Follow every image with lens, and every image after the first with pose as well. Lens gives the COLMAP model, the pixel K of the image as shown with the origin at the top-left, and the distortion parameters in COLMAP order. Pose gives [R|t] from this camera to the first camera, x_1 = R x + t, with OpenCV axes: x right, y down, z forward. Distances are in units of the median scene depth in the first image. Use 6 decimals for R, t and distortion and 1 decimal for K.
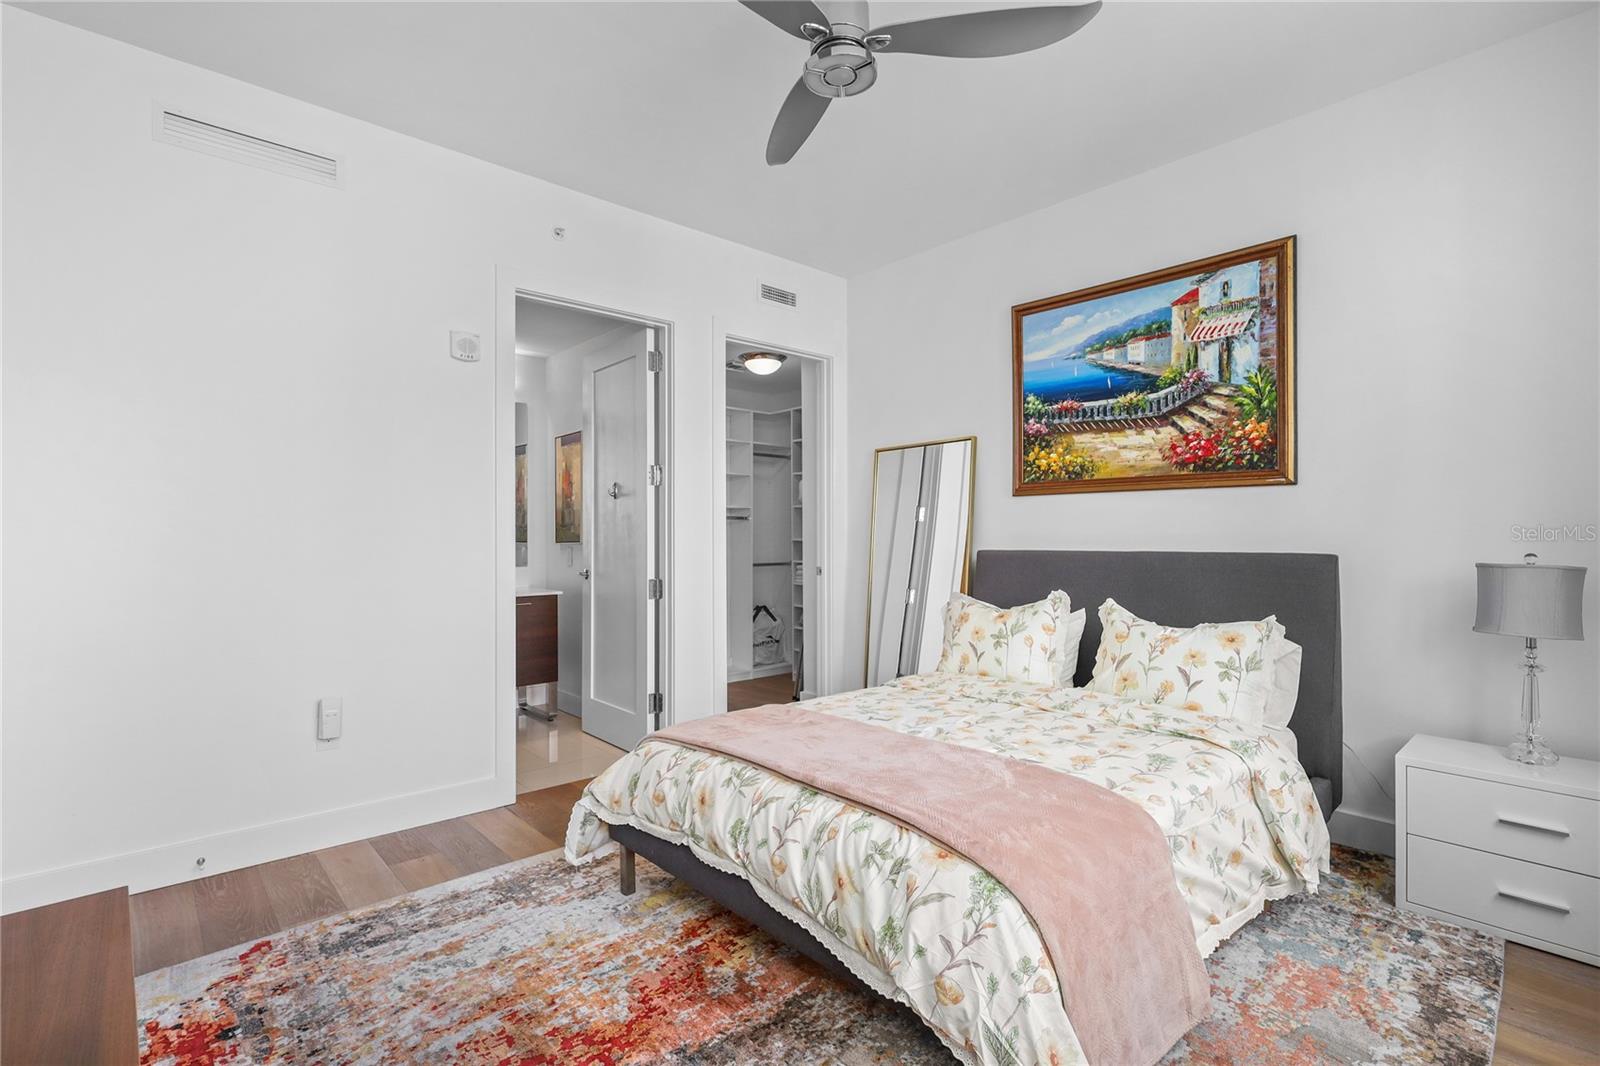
lens RADIAL K [[747.1, 0, 800.8], [0, 747.1, 529.7], [0, 0, 1]] dist [0.001608, 0.000315]
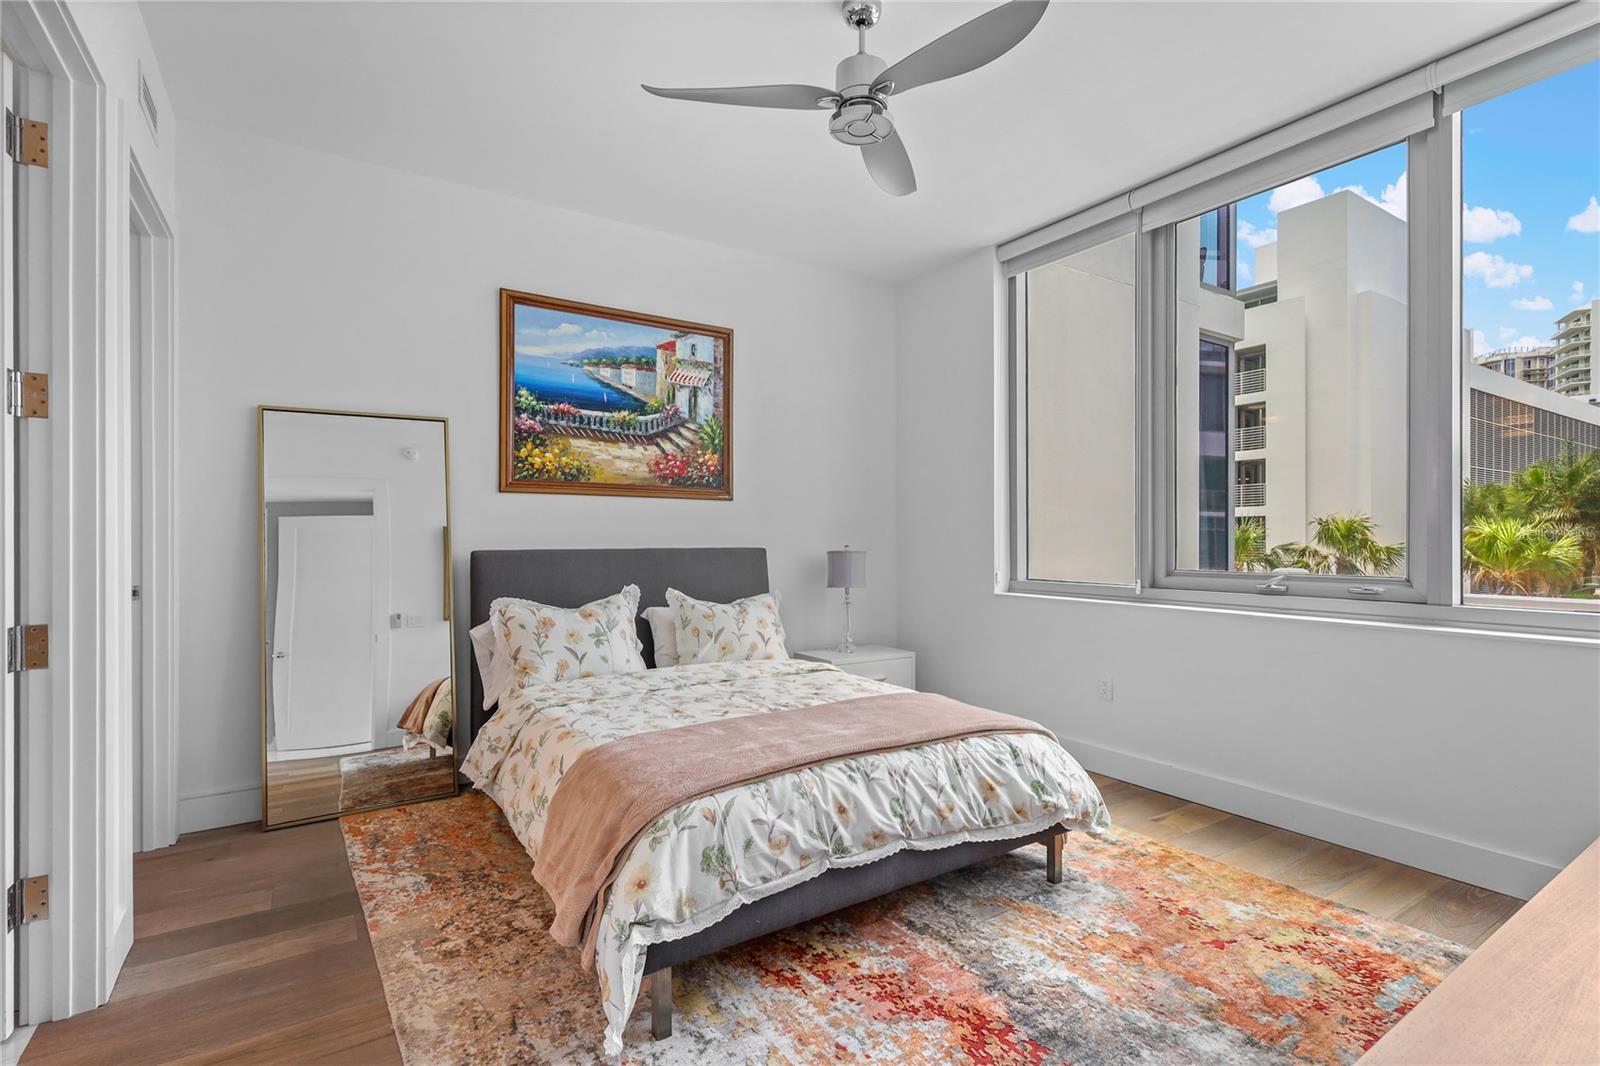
lens RADIAL K [[752.4, 0, 798.4], [0, 752.4, 536.5], [0, 0, 1]] dist [0.001422, 0.000488]
pose [[0.161252, 0.005886, 0.986896, -0.673169], [-0.009342, 0.999947, -0.004437, 0.012923], [-0.986869, -0.008504, 0.161298, 0.560531]]
